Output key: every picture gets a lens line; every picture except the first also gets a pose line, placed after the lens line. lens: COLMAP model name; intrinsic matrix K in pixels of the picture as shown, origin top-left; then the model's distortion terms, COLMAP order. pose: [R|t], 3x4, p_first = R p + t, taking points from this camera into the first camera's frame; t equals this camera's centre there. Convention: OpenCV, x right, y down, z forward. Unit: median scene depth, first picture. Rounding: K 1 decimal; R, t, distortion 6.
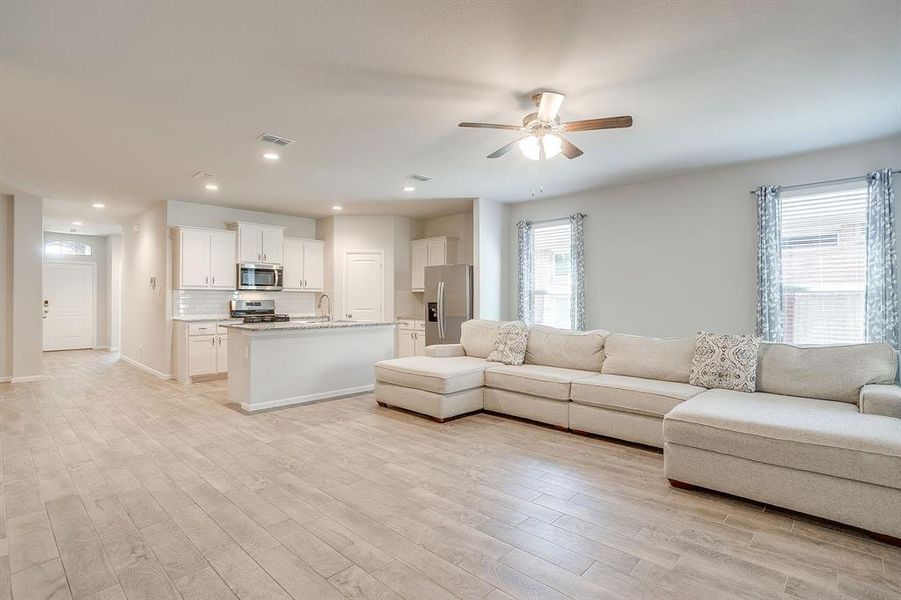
lens RADIAL K [[438.1, 0, 443.8], [0, 438.1, 300.1], [0, 0, 1]] dist [-0.052637, 0.027990]
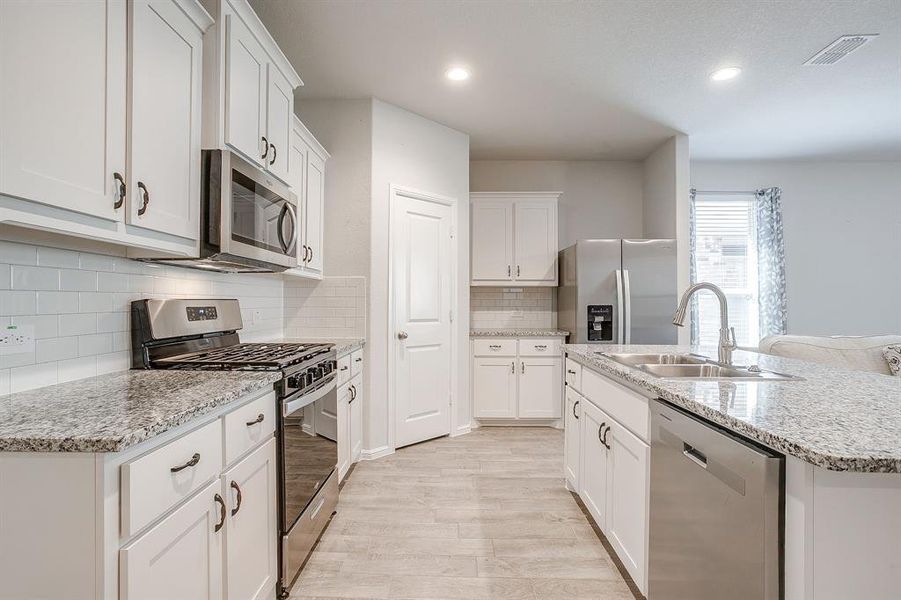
lens RADIAL K [[438.1, 0, 443.8], [0, 438.1, 300.1], [0, 0, 1]] dist [-0.052637, 0.027990]
pose [[0.740110, 0.005909, 0.672460, -0.559201], [-0.003777, 0.999982, -0.004631, 0.001911], [-0.672476, 0.000888, 0.740119, 0.756332]]
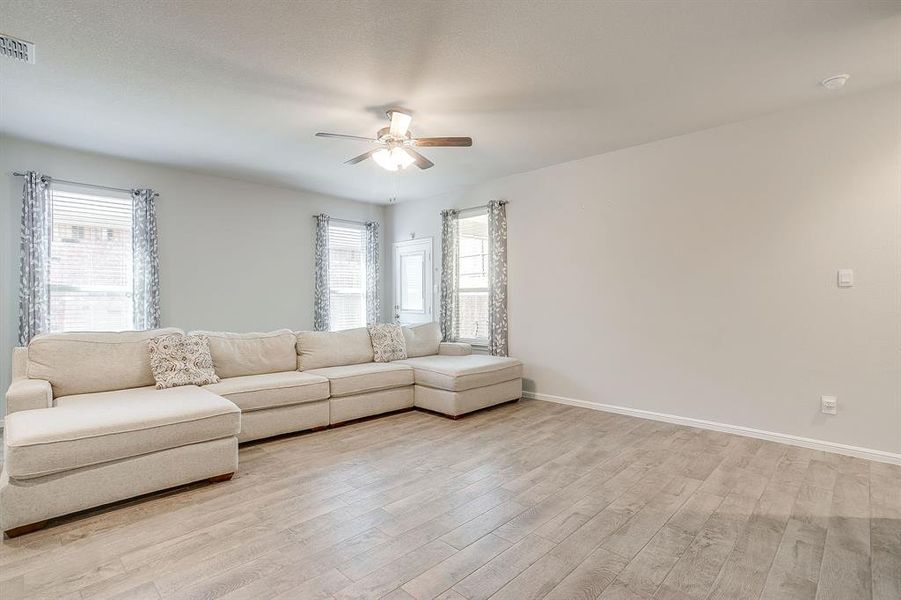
lens RADIAL K [[438.1, 0, 443.8], [0, 438.1, 300.1], [0, 0, 1]] dist [-0.052637, 0.027990]
pose [[0.022518, 0.000275, 0.999746, -0.416038], [0.000333, 1.000000, -0.000283, 0.001657], [-0.999746, 0.000339, 0.022518, 0.406173]]
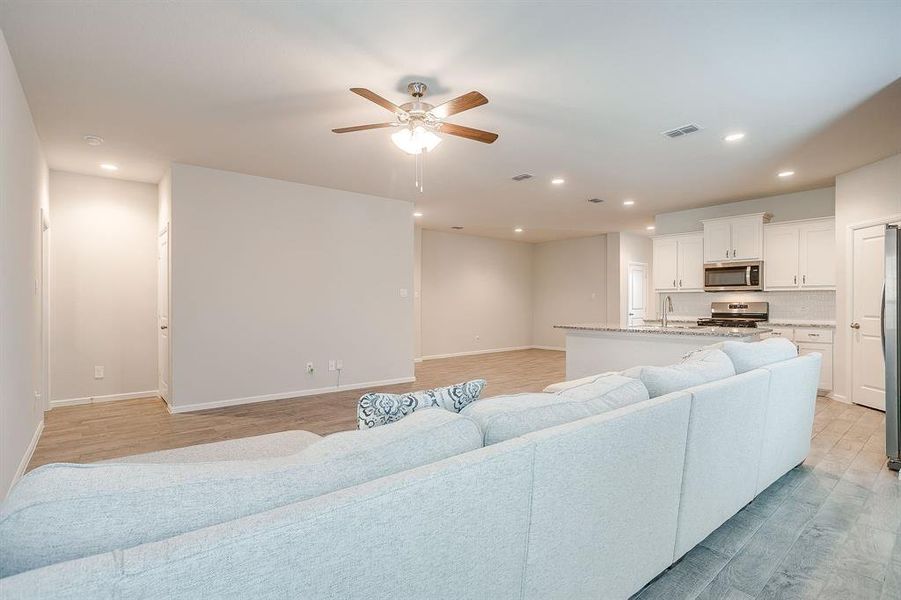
lens RADIAL K [[441.3, 0, 447.3], [0, 441.3, 302.8], [0, 0, 1]] dist [-0.050230, 0.032059]
pose [[-0.111159, -0.000512, -0.993802, 0.559528], [0.003240, 0.999994, -0.000877, 0.000177], [0.993797, -0.003317, -0.111157, 0.558789]]
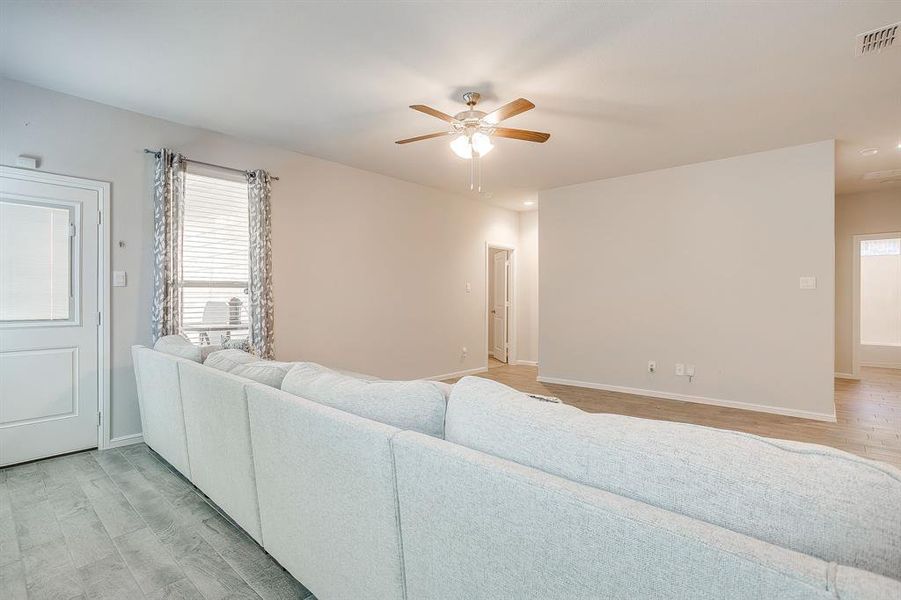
lens RADIAL K [[438.1, 0, 443.8], [0, 438.1, 300.1], [0, 0, 1]] dist [-0.052637, 0.027990]
pose [[-0.999498, -0.000947, -0.031661, 0.154636], [-0.001075, 0.999991, 0.004005, 0.000061], [0.031657, 0.004037, -0.999491, 0.963168]]
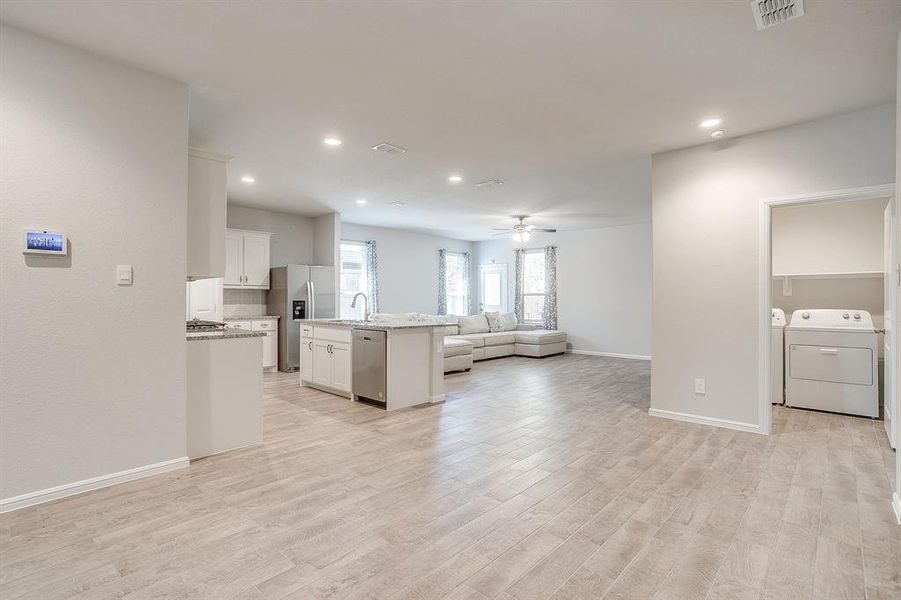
lens RADIAL K [[438.1, 0, 443.8], [0, 438.1, 300.1], [0, 0, 1]] dist [-0.052637, 0.027990]
pose [[-0.010563, -0.002047, 0.999942, -1.079039], [-0.005626, 0.999982, 0.001988, -0.000177], [-0.999928, -0.005604, -0.010574, 0.701763]]
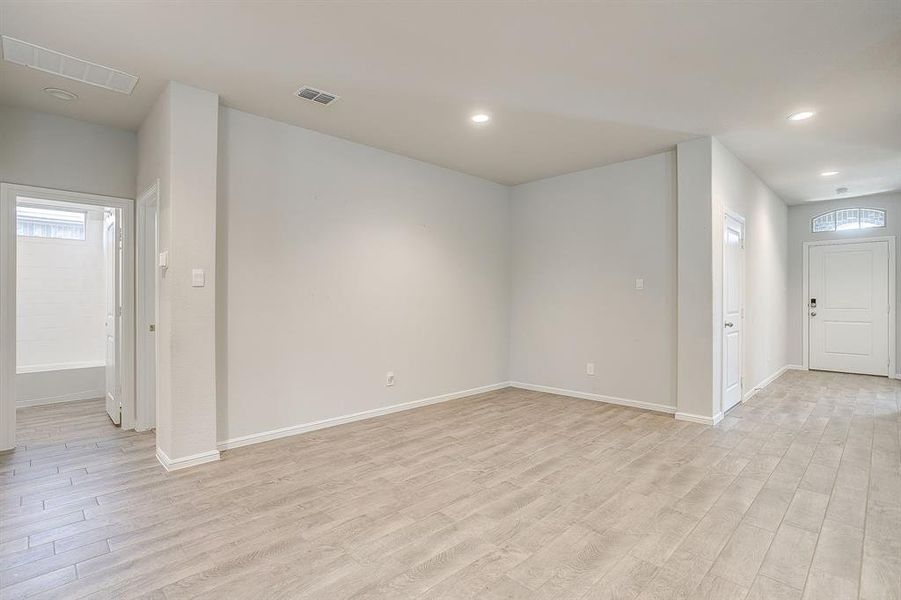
lens RADIAL K [[441.3, 0, 447.3], [0, 441.3, 302.8], [0, 0, 1]] dist [-0.050230, 0.032059]
pose [[-0.031131, 0.005973, -0.999497, -0.277859], [0.002500, 0.999979, 0.005898, 0.001476], [0.999512, -0.002315, -0.031145, 0.602264]]
